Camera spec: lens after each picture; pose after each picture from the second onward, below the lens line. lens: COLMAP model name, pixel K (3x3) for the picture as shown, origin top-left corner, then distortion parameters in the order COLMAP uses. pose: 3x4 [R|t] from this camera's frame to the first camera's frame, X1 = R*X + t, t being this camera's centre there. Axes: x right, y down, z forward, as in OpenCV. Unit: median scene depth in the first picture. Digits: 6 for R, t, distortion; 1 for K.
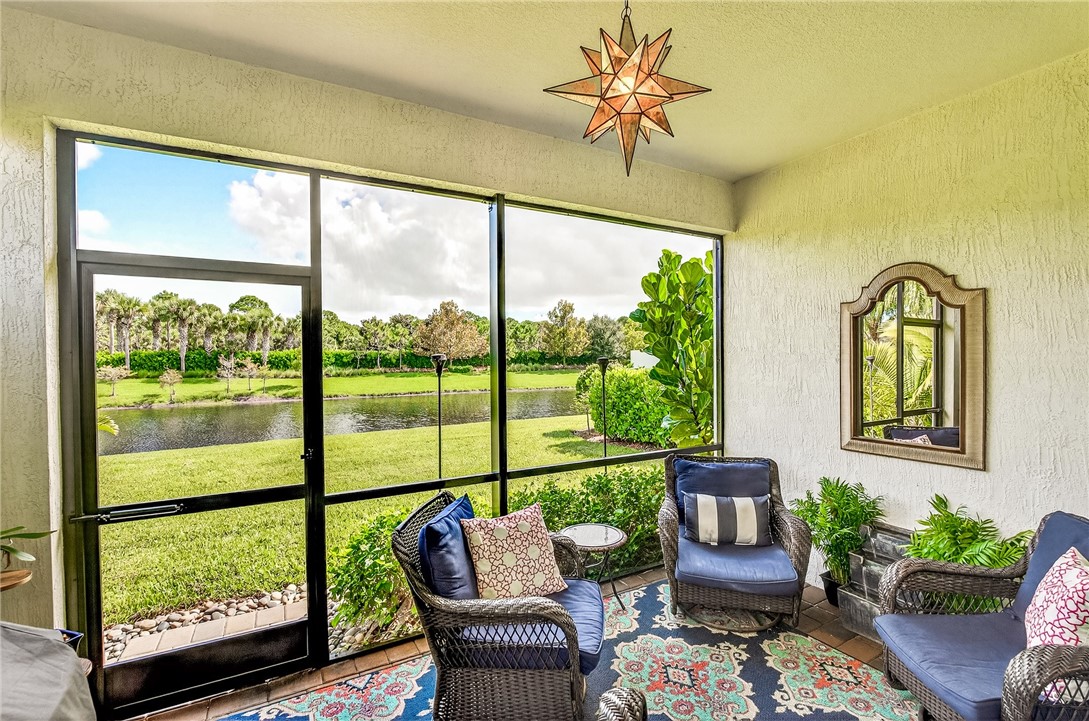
lens RADIAL K [[483.6, 0, 546.8], [0, 483.6, 364.2], [0, 0, 1]] dist [-0.012427, 0.000239]
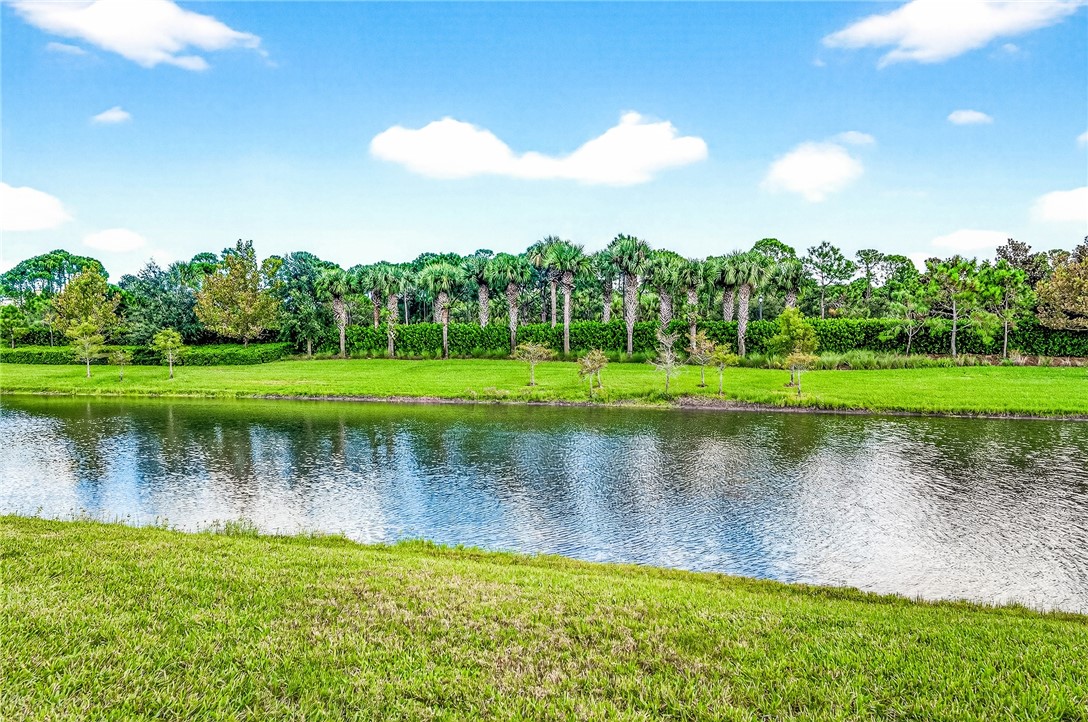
lens RADIAL K [[737.3, 0, 544.0], [0, 737.3, 361.0], [0, 0, 1]] dist [-0.032114, 0.000257]
pose [[0.607169, 0.028847, -0.794049, -0.025571], [-0.015682, 0.999581, 0.024323, 0.003702], [0.794418, -0.002316, 0.607368, 0.292224]]
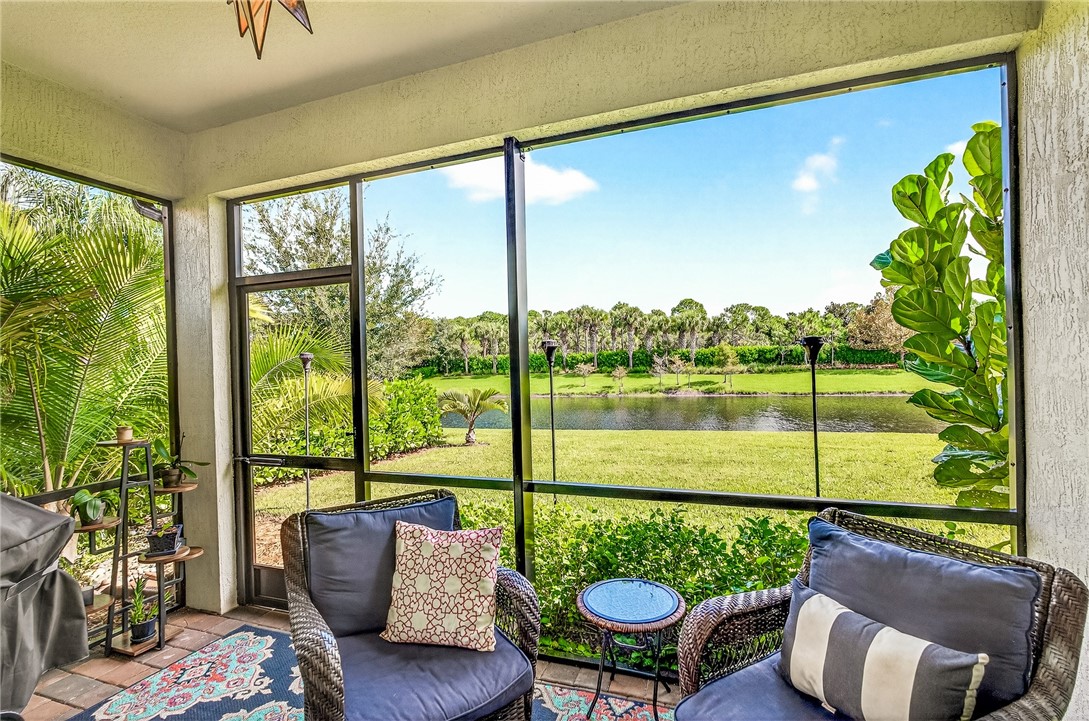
lens RADIAL K [[492.7, 0, 545.1], [0, 492.7, 364.3], [0, 0, 1]] dist [-0.014277, 0.000157]
pose [[0.653159, -0.005240, -0.757202, 0.036405], [0.010300, 0.999945, 0.001965, 0.001753], [0.757150, -0.009082, 0.653177, 0.032485]]
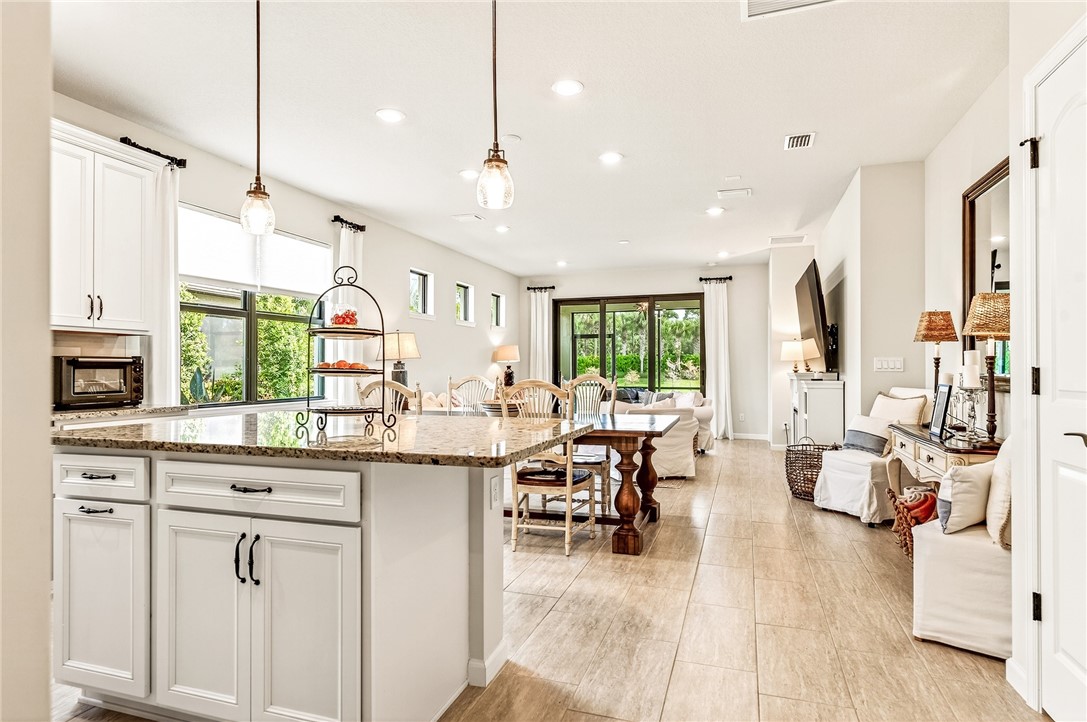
lens RADIAL K [[612.0, 0, 547.6], [0, 612.0, 363.5], [0, 0, 1]] dist [-0.001526, 0.000053]
pose [[0.680957, 0.003437, -0.732315, 0.162860], [-0.012939, 0.999889, -0.007340, 0.006669], [0.732209, 0.014474, 0.680926, -0.164611]]
